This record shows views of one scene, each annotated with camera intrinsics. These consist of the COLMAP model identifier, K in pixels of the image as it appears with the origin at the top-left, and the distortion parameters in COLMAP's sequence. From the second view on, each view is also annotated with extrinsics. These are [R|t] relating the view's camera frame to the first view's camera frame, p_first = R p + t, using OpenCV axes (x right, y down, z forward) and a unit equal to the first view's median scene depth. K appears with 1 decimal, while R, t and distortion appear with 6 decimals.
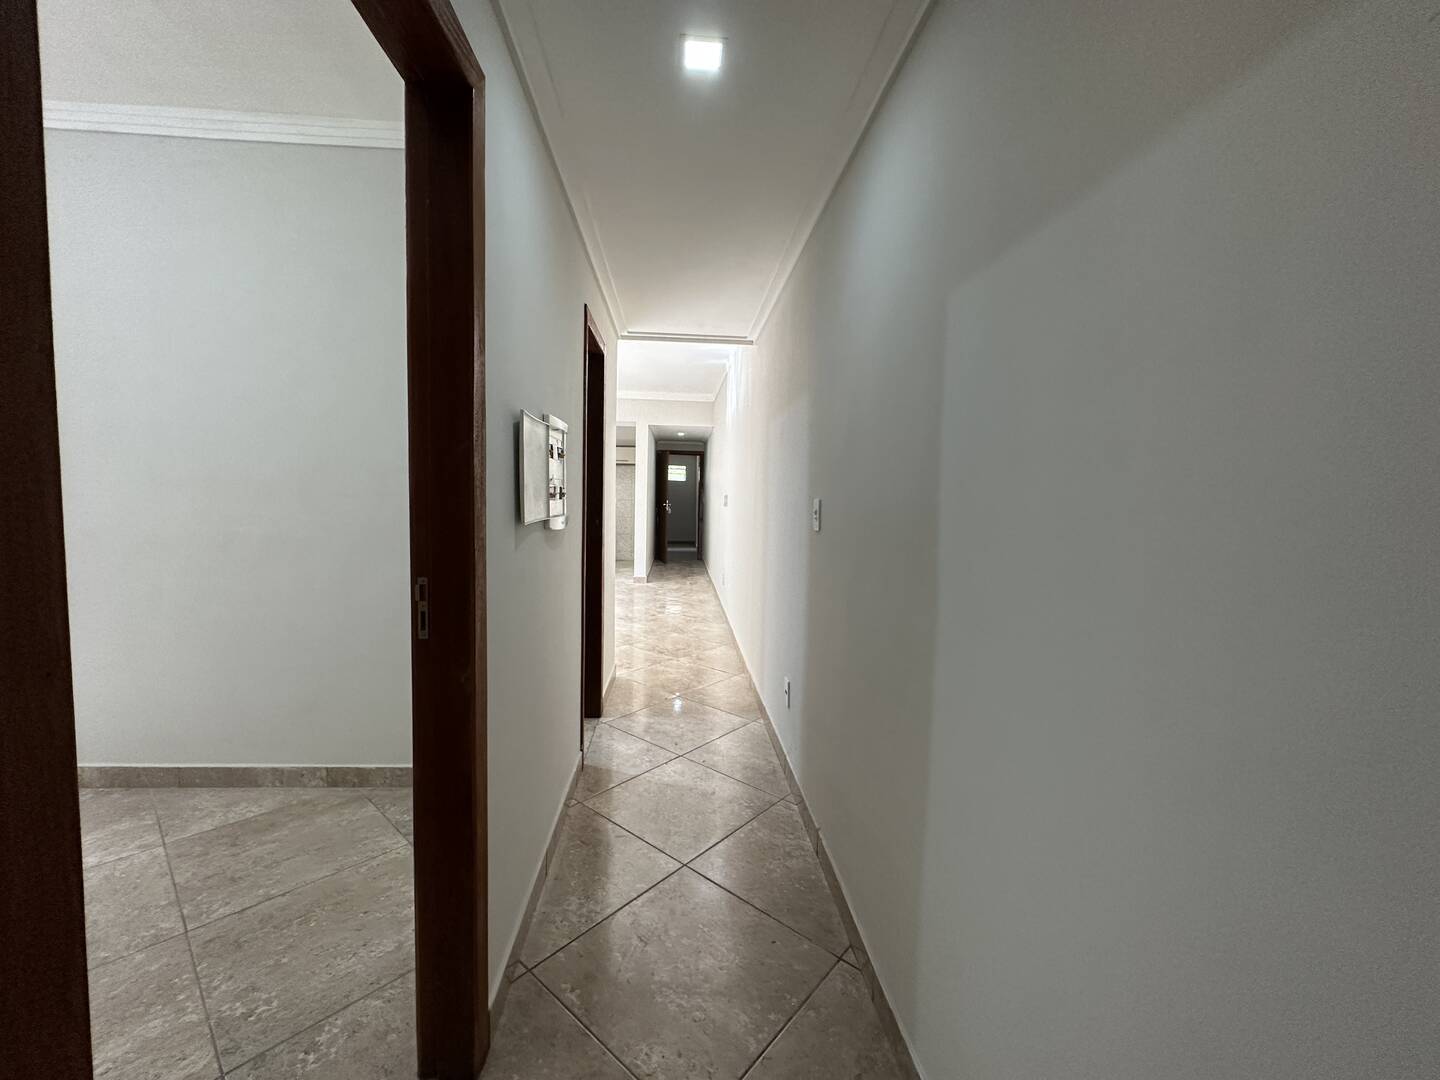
lens RADIAL K [[575.2, 0, 715.5], [0, 575.2, 537.3], [0, 0, 1]] dist [-0.001880, 0.000261]
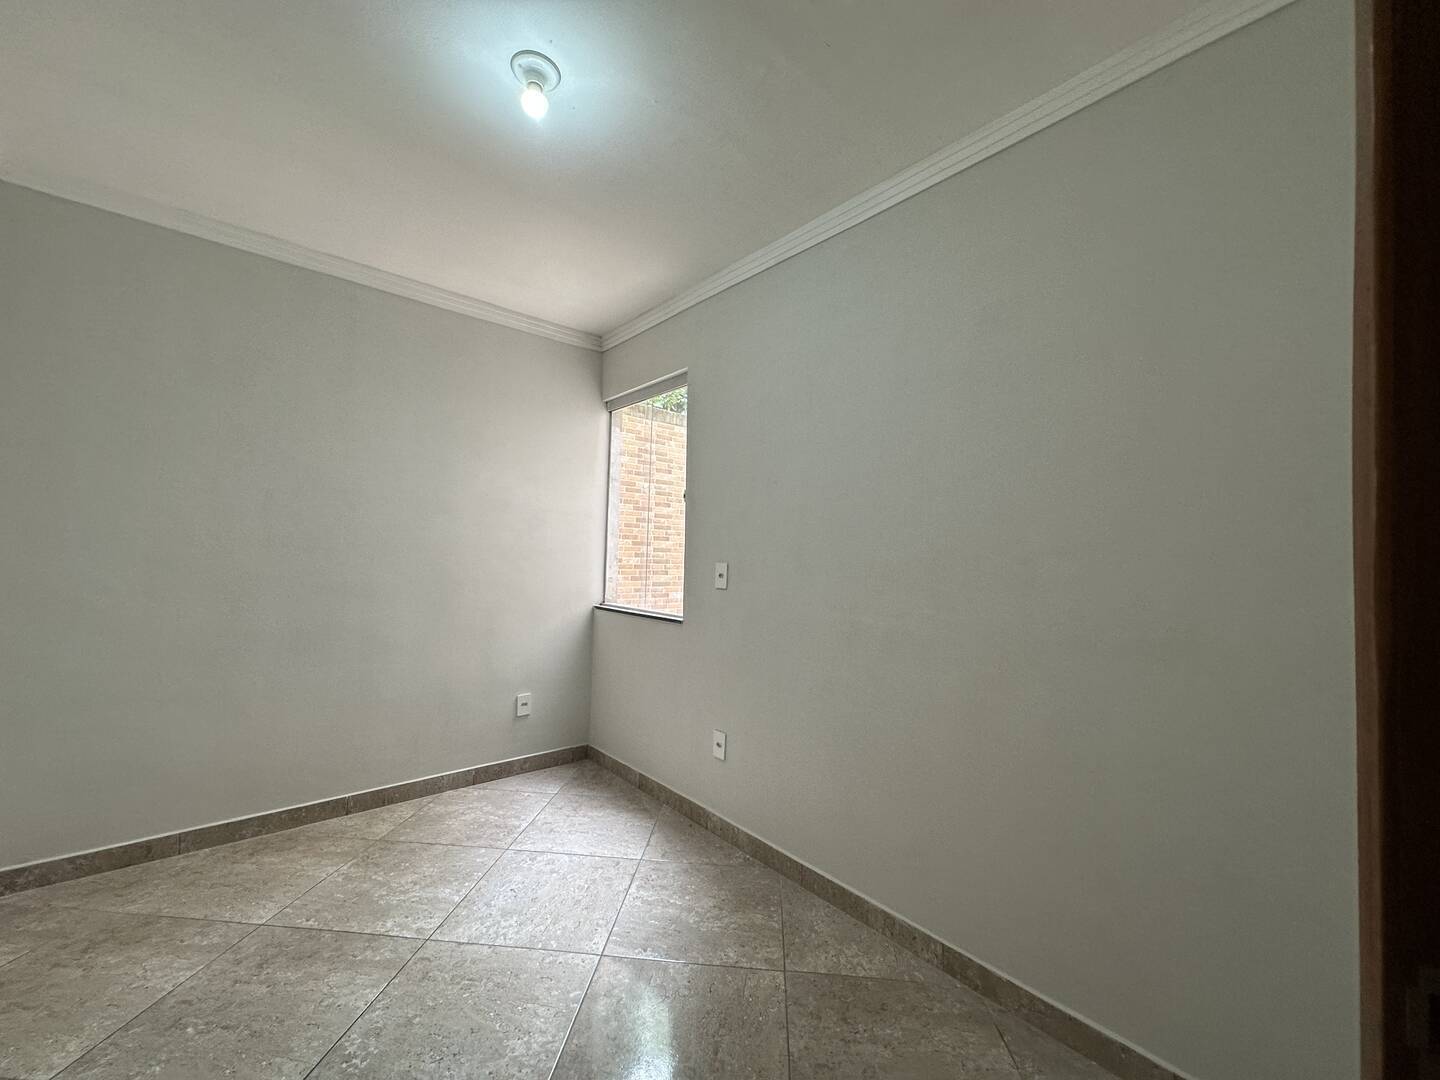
lens RADIAL K [[575.2, 0, 719.0], [0, 575.2, 542.7], [0, 0, 1]] dist [-0.001880, 0.000261]
pose [[0.606996, -0.023589, -0.794354, -0.256409], [-0.064844, 0.994756, -0.079090, -0.051330], [0.792055, 0.099516, 0.602284, 0.271860]]
